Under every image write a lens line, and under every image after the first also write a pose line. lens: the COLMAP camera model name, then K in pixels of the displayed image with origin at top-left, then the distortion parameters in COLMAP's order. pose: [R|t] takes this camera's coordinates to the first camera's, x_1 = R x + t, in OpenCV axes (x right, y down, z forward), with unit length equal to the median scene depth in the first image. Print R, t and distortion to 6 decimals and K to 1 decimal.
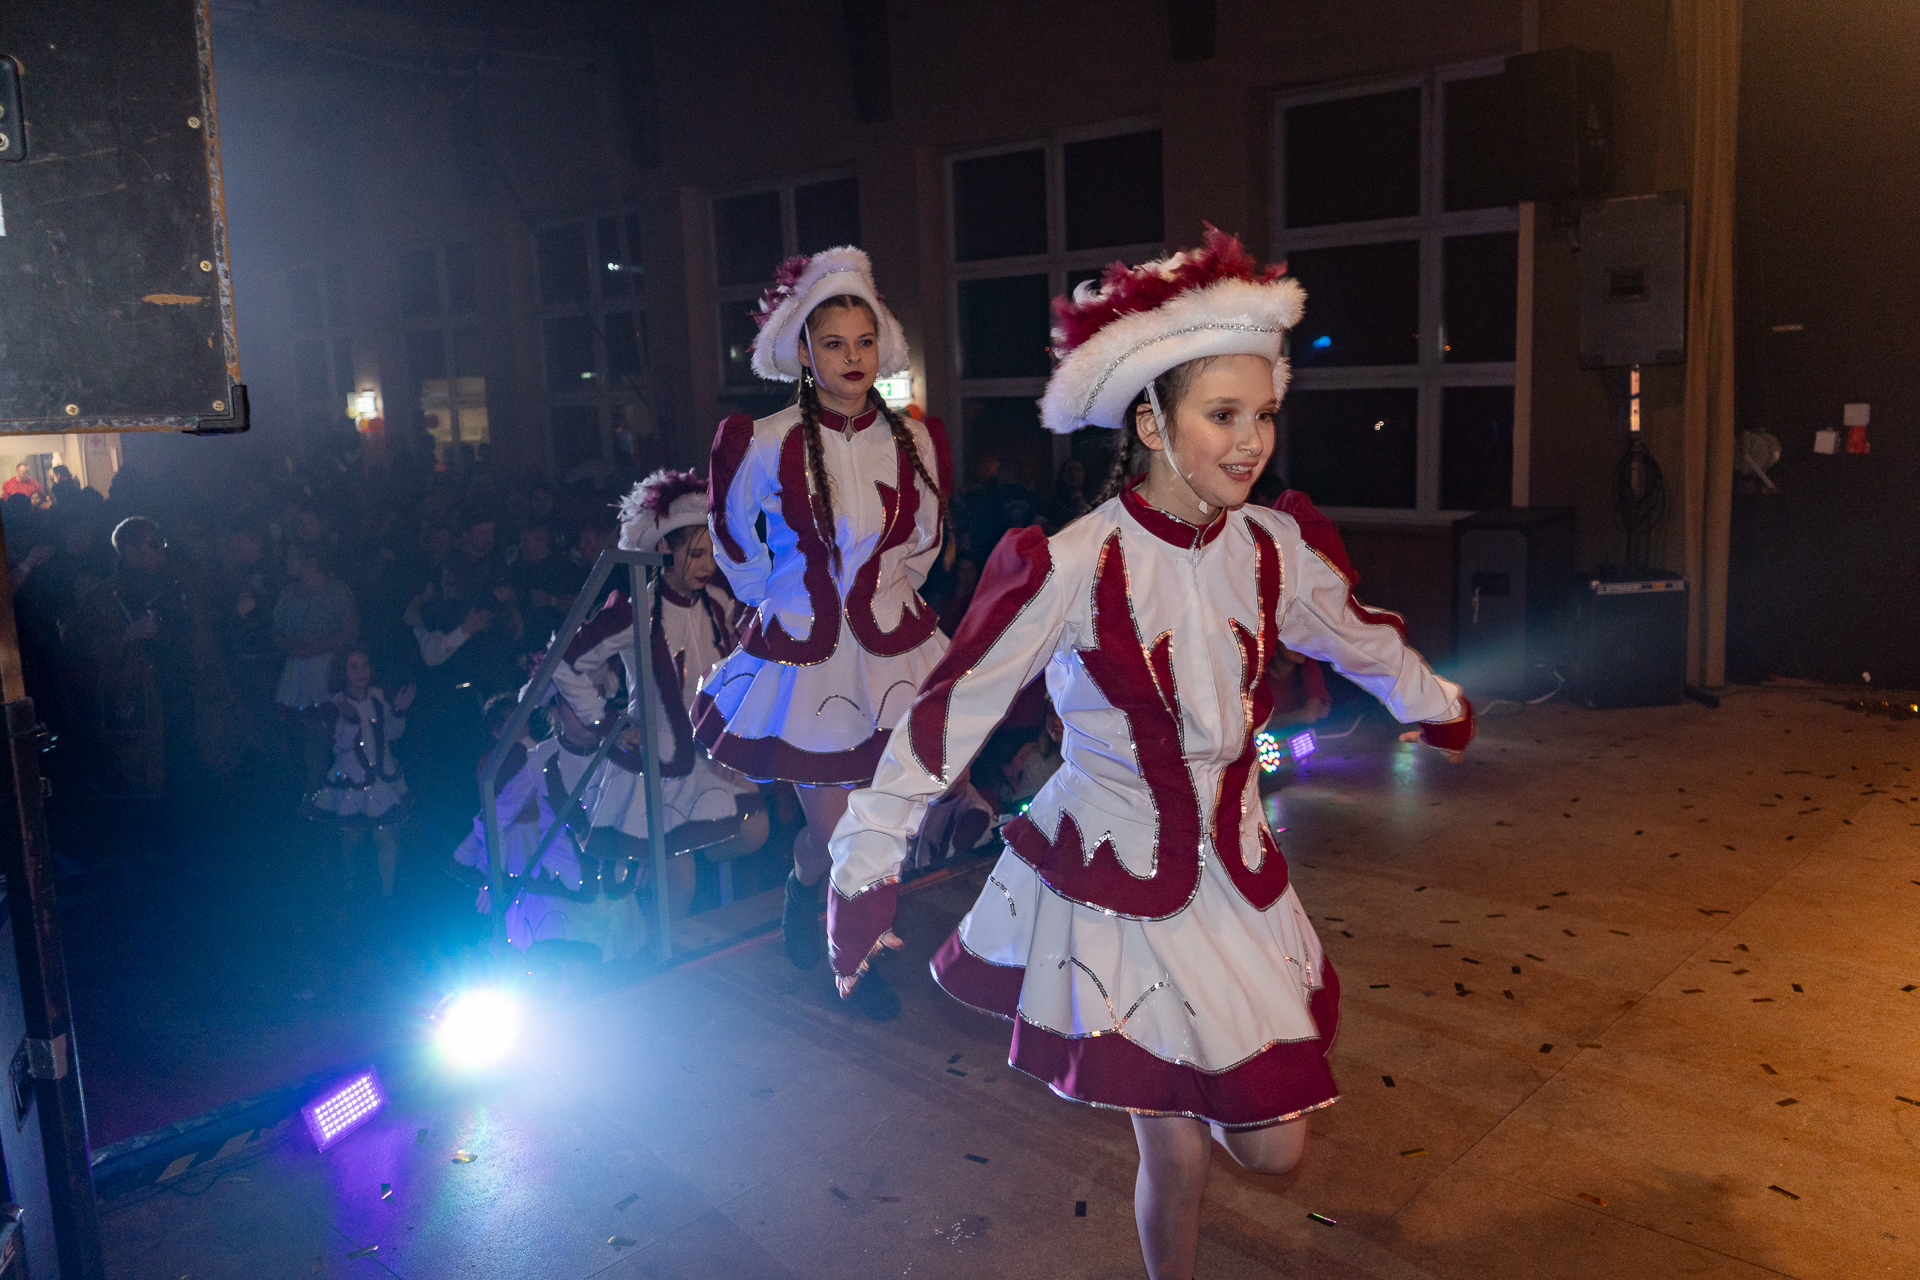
lens RADIAL K [[1617.1, 0, 944.5], [0, 1617.1, 637.2], [0, 0, 1]] dist [0.017187, 0.031241]
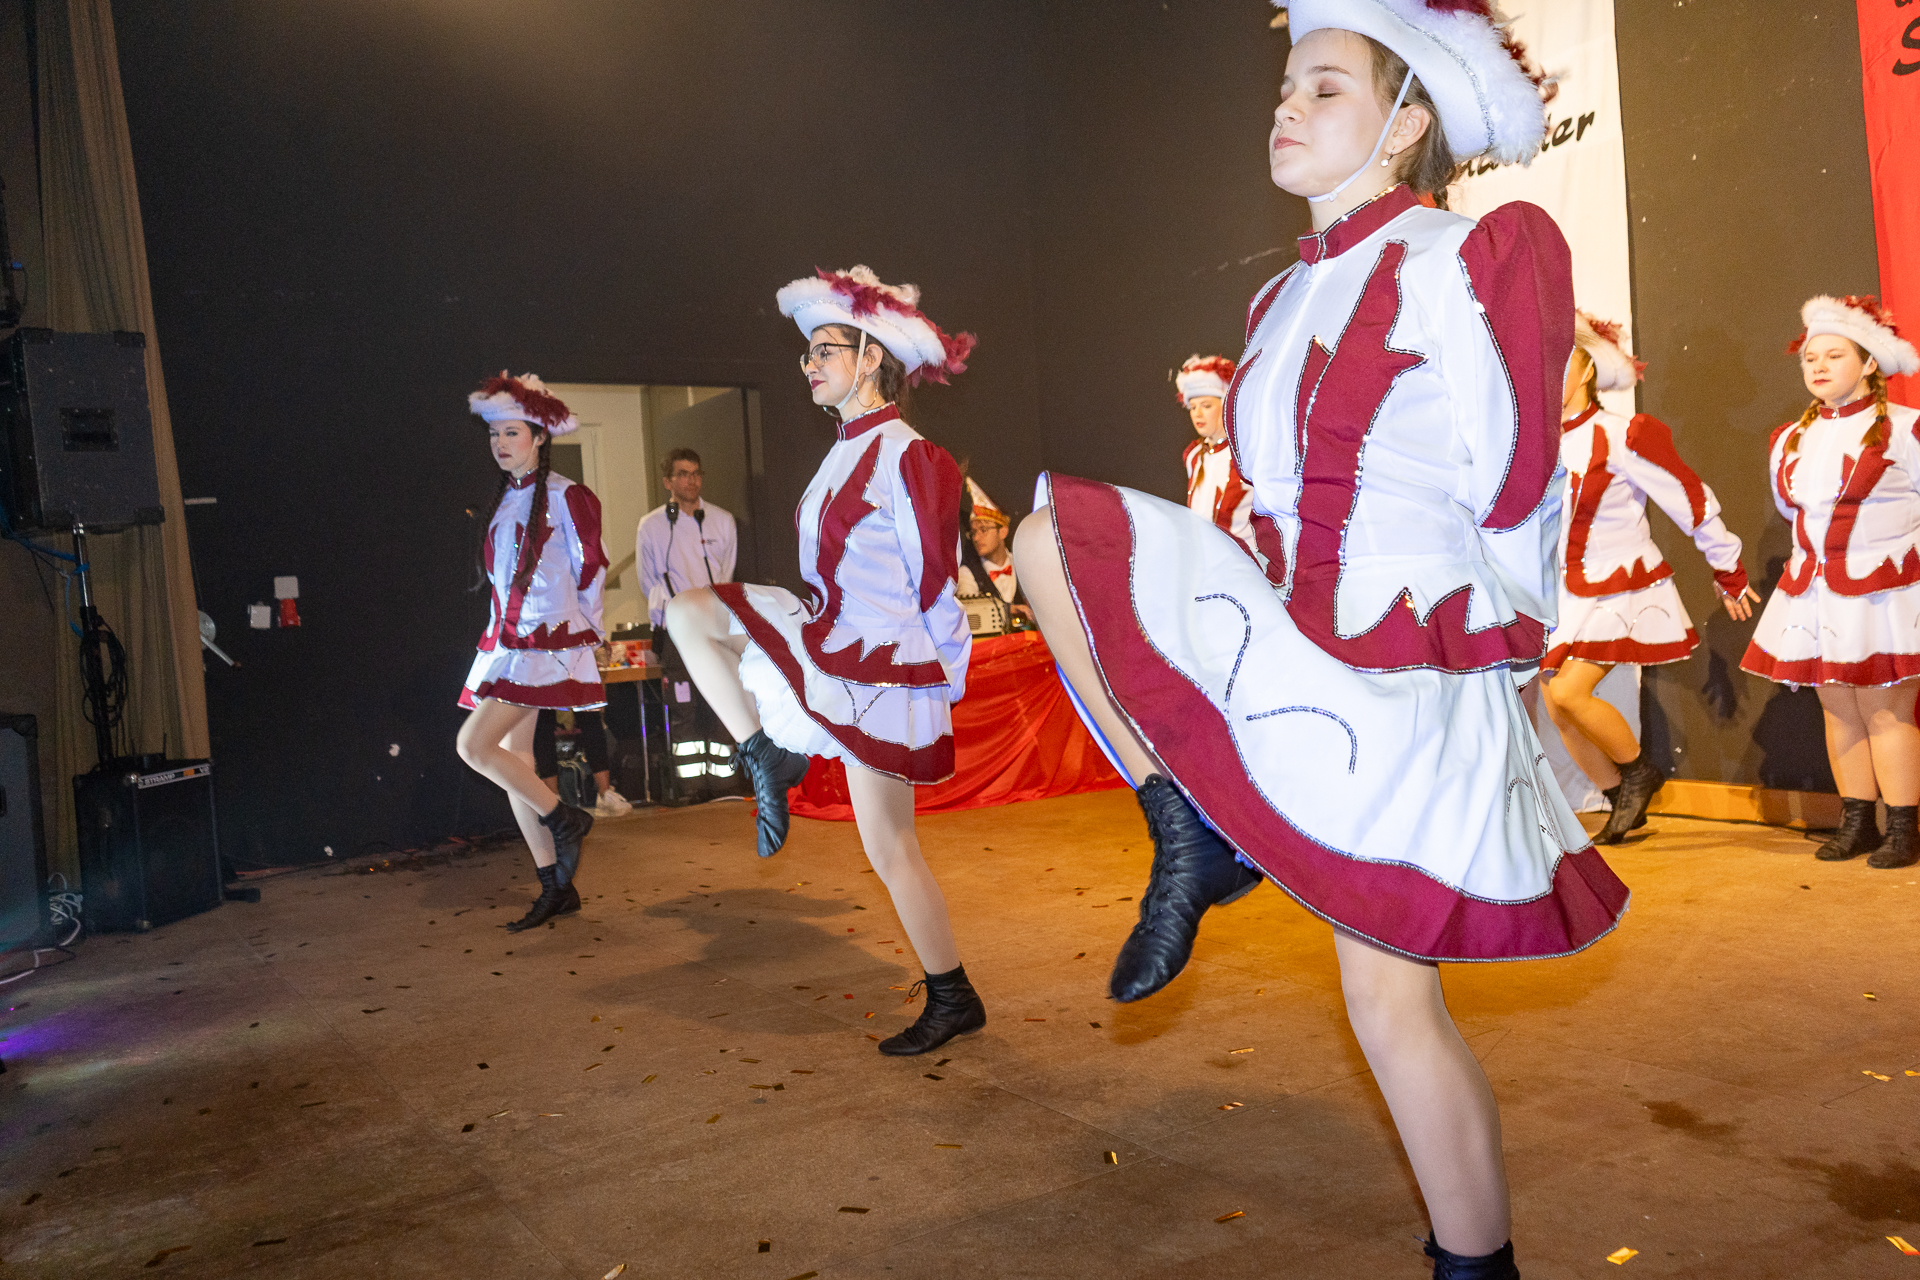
lens RADIAL K [[1617.1, 0, 958.7], [0, 1617.1, 637.4], [0, 0, 1]] dist [0.017187, 0.031241]
pose [[0.246389, -0.012476, 0.969091, -0.430522], [0.220920, 0.974316, -0.043625, 0.038073], [-0.943656, 0.224840, 0.242817, 0.558291]]
